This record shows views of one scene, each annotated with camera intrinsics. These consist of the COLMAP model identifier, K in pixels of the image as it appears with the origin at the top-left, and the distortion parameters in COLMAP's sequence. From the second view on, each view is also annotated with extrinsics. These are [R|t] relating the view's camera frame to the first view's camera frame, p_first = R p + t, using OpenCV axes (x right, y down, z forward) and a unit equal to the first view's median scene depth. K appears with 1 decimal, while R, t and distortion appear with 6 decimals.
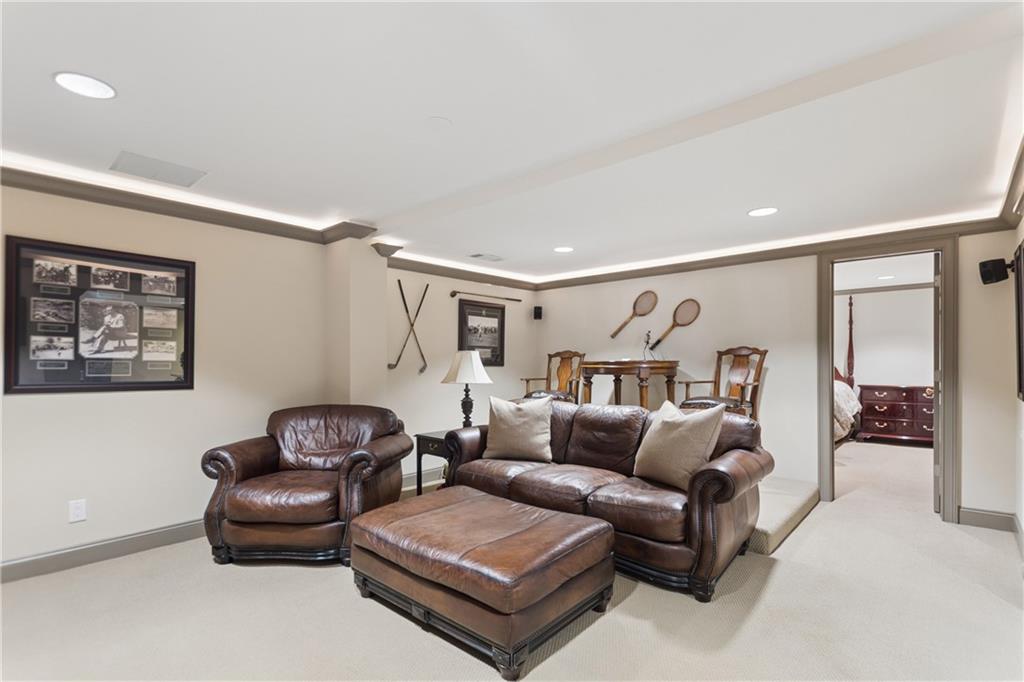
lens RADIAL K [[490.3, 0, 517.2], [0, 490.3, 366.3], [0, 0, 1]] dist [0.019281, -0.001046]
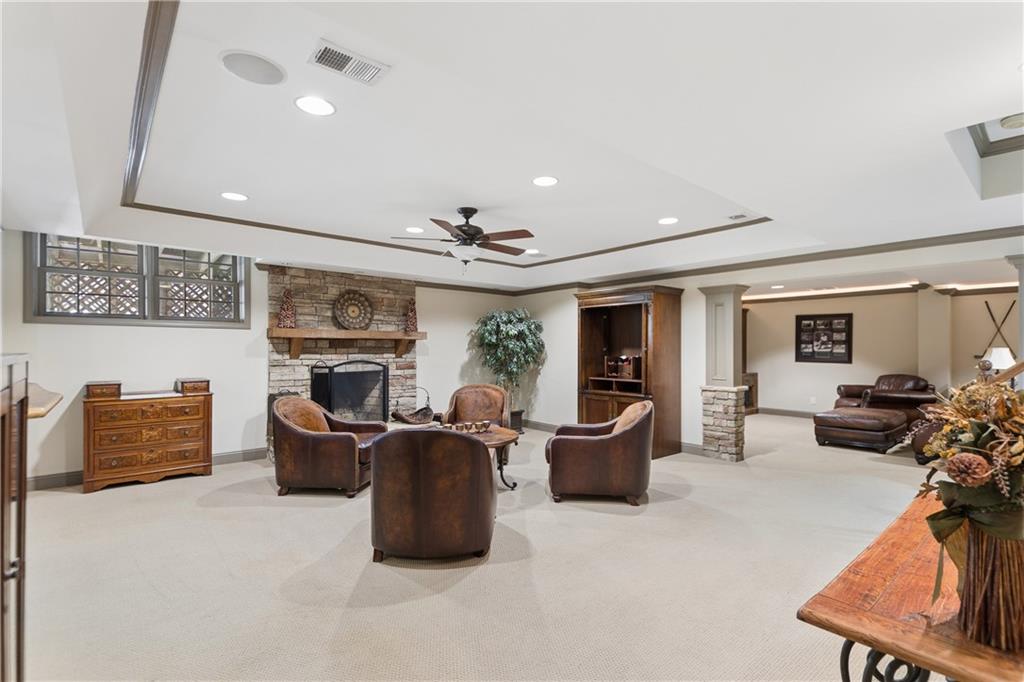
lens RADIAL K [[490.3, 0, 515.3], [0, 490.3, 345.7], [0, 0, 1]] dist [0.019281, -0.001046]
pose [[-0.148793, -0.001185, -0.988868, 2.485509], [-0.006524, 0.999979, -0.000217, -0.039022], [0.988847, 0.006419, -0.148798, -0.394737]]
